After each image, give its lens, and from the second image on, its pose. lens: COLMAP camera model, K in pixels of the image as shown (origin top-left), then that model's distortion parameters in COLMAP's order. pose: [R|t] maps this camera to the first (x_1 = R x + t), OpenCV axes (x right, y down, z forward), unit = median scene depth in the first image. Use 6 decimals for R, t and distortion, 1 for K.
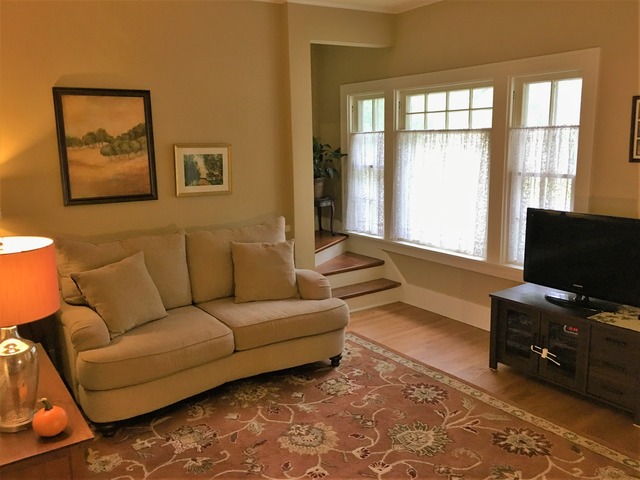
lens RADIAL K [[542.5, 0, 320.0], [0, 542.5, 240.0], [0, 0, 1]] dist [0.078369, -0.099754]
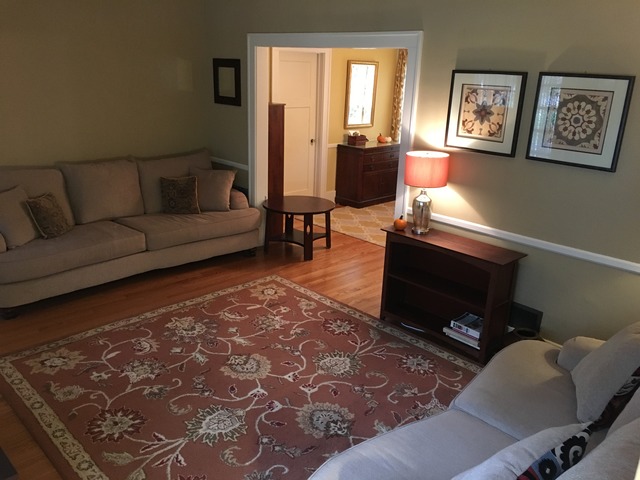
lens RADIAL K [[546.6, 0, 322.9], [0, 546.6, 239.3], [0, 0, 1]] dist [0.086659, -0.119373]
pose [[-0.984992, 0.040096, -0.167880, 0.112661], [-0.045674, 0.877422, 0.477541, -0.334745], [0.166449, 0.478042, -0.862421, 1.355220]]
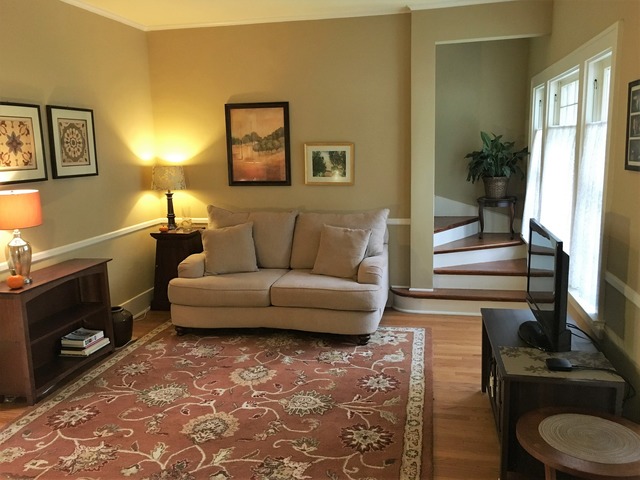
lens RADIAL K [[546.6, 0, 322.9], [0, 546.6, 239.3], [0, 0, 1]] dist [0.086659, -0.119373]
pose [[0.697658, 0.128062, -0.704892, 0.748434], [-0.124196, 0.990616, 0.057051, -0.034493], [0.705584, 0.047743, 0.707016, 0.154593]]
